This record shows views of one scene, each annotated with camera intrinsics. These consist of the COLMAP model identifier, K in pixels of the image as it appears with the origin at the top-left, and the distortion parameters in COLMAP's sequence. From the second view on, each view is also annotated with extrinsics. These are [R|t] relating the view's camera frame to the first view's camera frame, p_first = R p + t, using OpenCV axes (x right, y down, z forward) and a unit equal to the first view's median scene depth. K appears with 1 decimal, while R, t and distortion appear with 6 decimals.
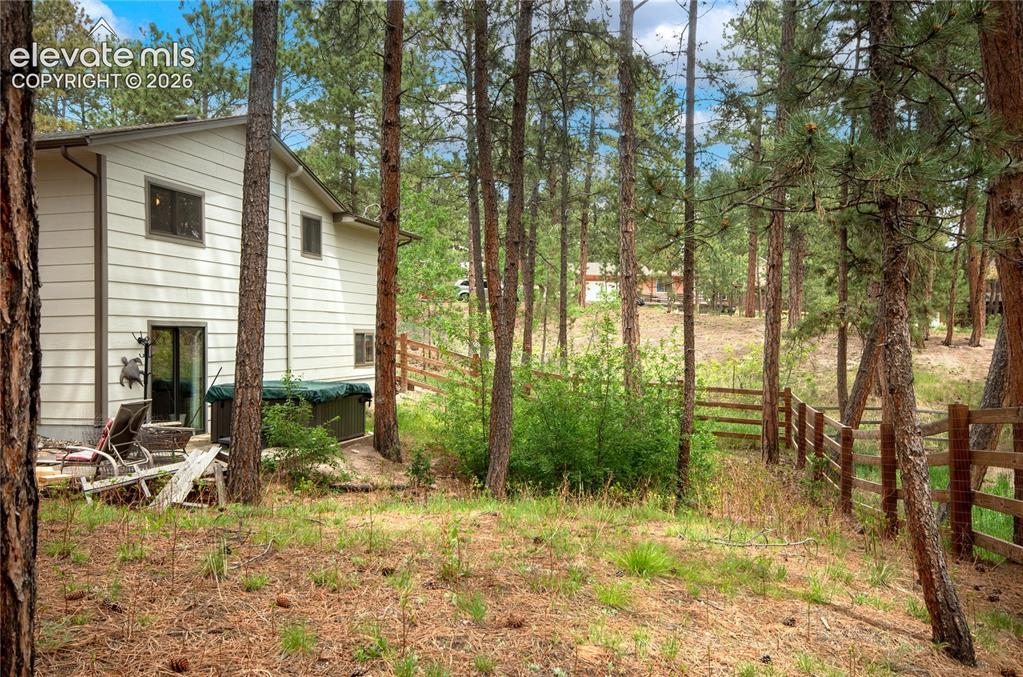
lens RADIAL K [[711.7, 0, 511.3], [0, 711.7, 336.8], [0, 0, 1]] dist [-0.004075, -0.001009]
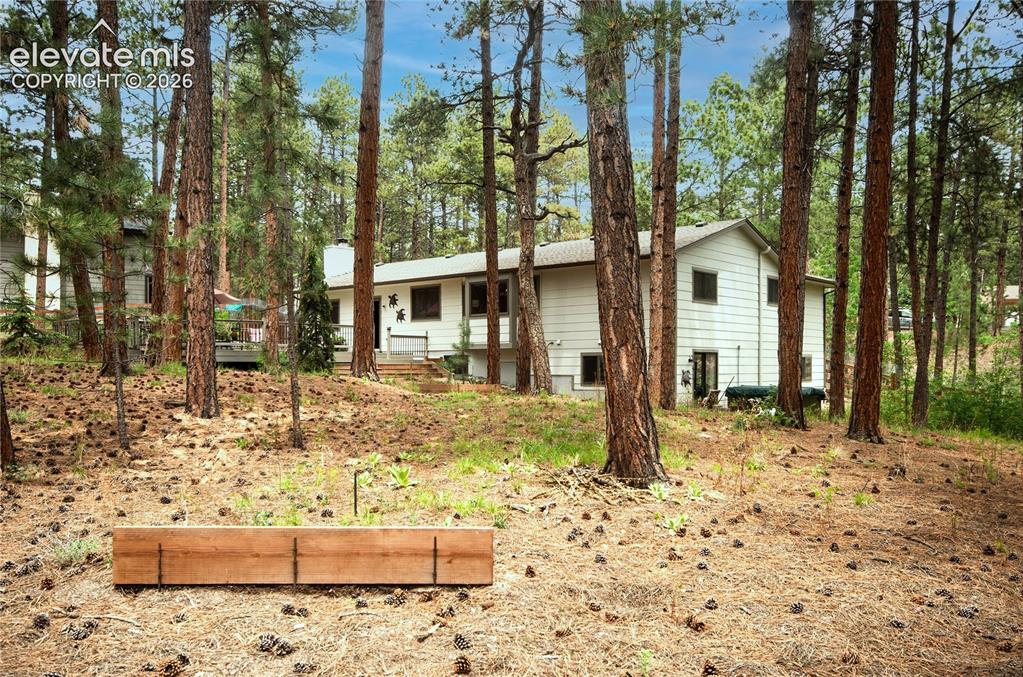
lens RADIAL K [[816.6, 0, 511.3], [0, 816.6, 347.8], [0, 0, 1]] dist [0.019663, 0.003070]
pose [[0.896895, 0.002693, -0.442234, -0.020323], [-0.009109, 0.999882, -0.012386, 0.002556], [0.442149, 0.015137, 0.896814, -0.917443]]
